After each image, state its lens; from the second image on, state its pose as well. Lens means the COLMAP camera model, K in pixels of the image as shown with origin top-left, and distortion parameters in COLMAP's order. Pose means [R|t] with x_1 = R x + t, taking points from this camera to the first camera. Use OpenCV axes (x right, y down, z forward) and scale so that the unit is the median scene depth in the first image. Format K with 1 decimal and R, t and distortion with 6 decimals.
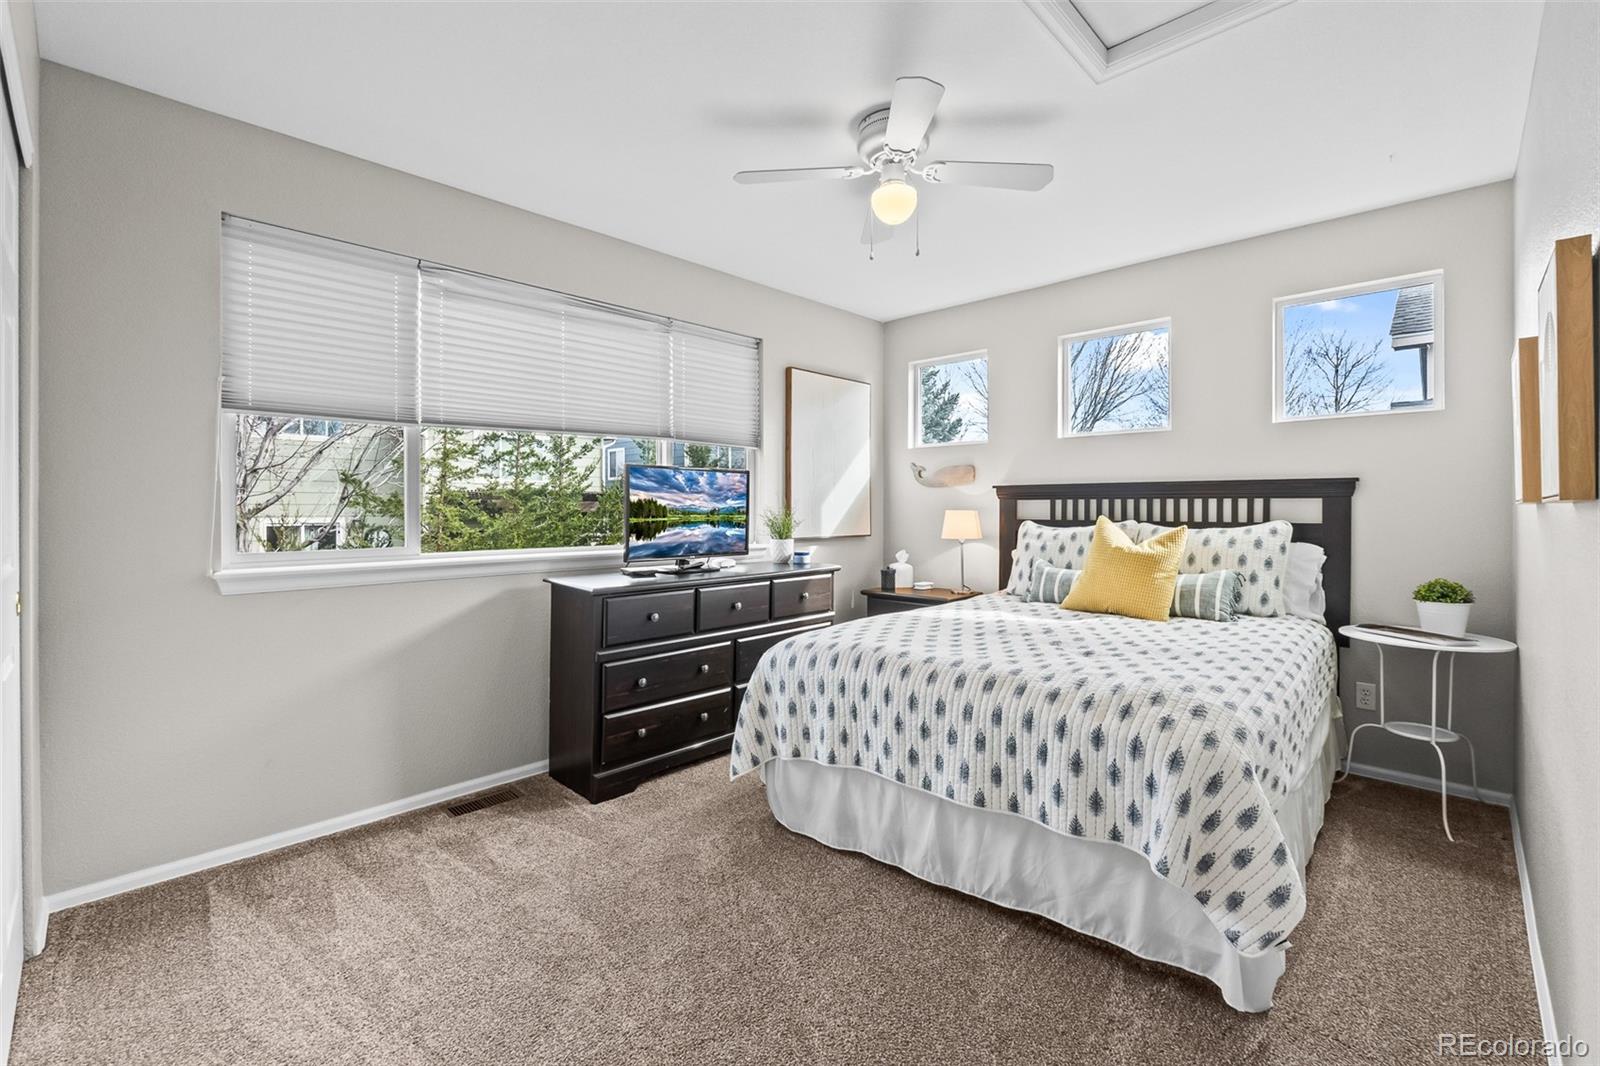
lens RADIAL K [[680.0, 0, 801.9], [0, 680.0, 512.4], [0, 0, 1]] dist [-0.000452, 0.000094]
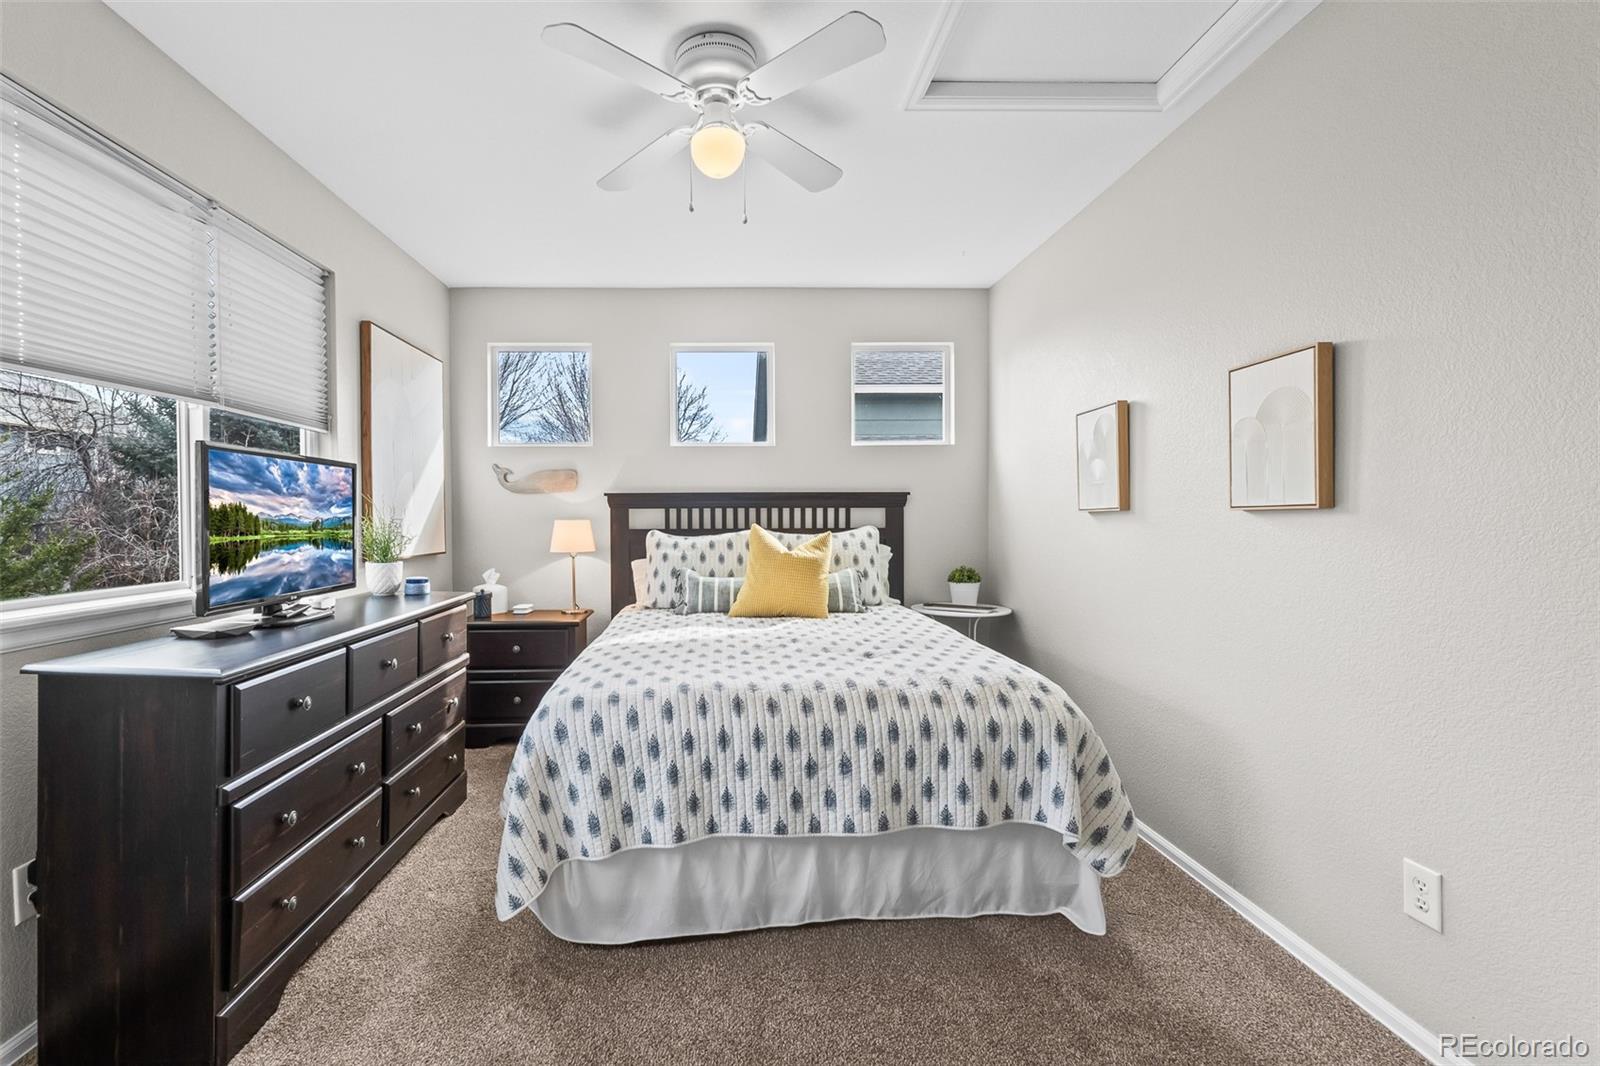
lens RADIAL K [[682.6, 0, 789.5], [0, 682.6, 531.1], [0, 0, 1]] dist [-0.005827, 0.000420]
pose [[0.712935, -0.019622, 0.700955, -0.277517], [0.010534, 0.999795, 0.017274, -0.001500], [-0.701151, -0.004932, 0.712996, 0.236314]]
